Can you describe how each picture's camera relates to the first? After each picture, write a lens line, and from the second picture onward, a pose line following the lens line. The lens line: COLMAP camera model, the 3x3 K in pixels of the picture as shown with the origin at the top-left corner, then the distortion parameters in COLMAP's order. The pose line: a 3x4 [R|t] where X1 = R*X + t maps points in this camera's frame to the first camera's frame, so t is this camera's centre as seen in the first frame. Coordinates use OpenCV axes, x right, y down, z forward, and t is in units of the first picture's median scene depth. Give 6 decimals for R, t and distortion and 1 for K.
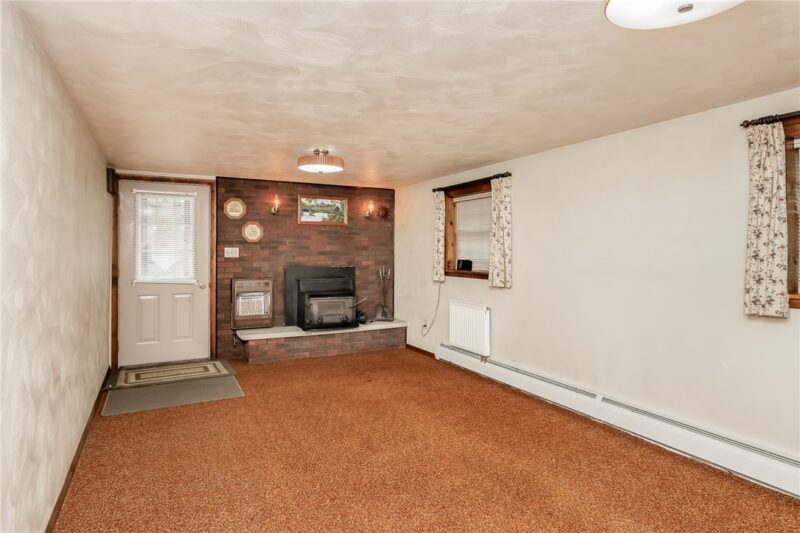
lens RADIAL K [[438.6, 0, 399.8], [0, 438.6, 251.1], [0, 0, 1]] dist [0.000604, 0.000024]
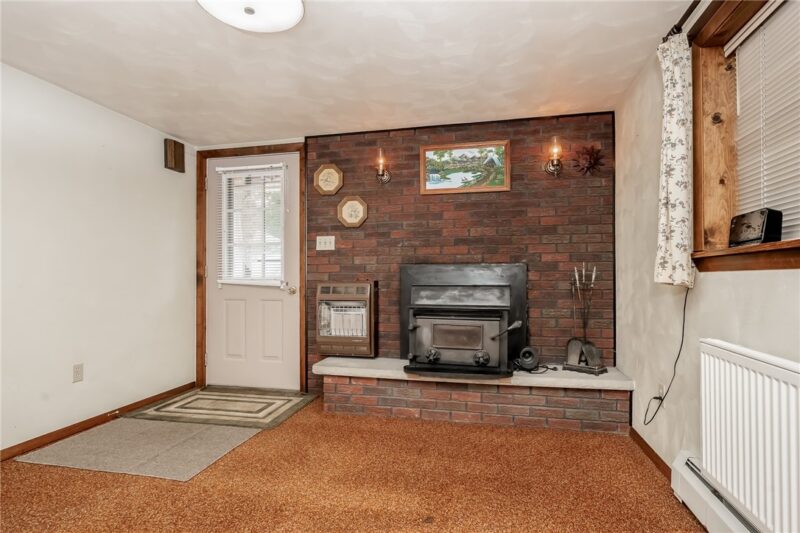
lens RADIAL K [[423.0, 0, 400.7], [0, 423.0, 274.9], [0, 0, 1]] dist [0.000084, -0.000160]
pose [[0.754468, -0.010744, -0.656249, 0.140050], [0.006639, 0.999940, -0.008738, 0.058059], [0.656303, 0.002236, 0.754494, 0.558167]]
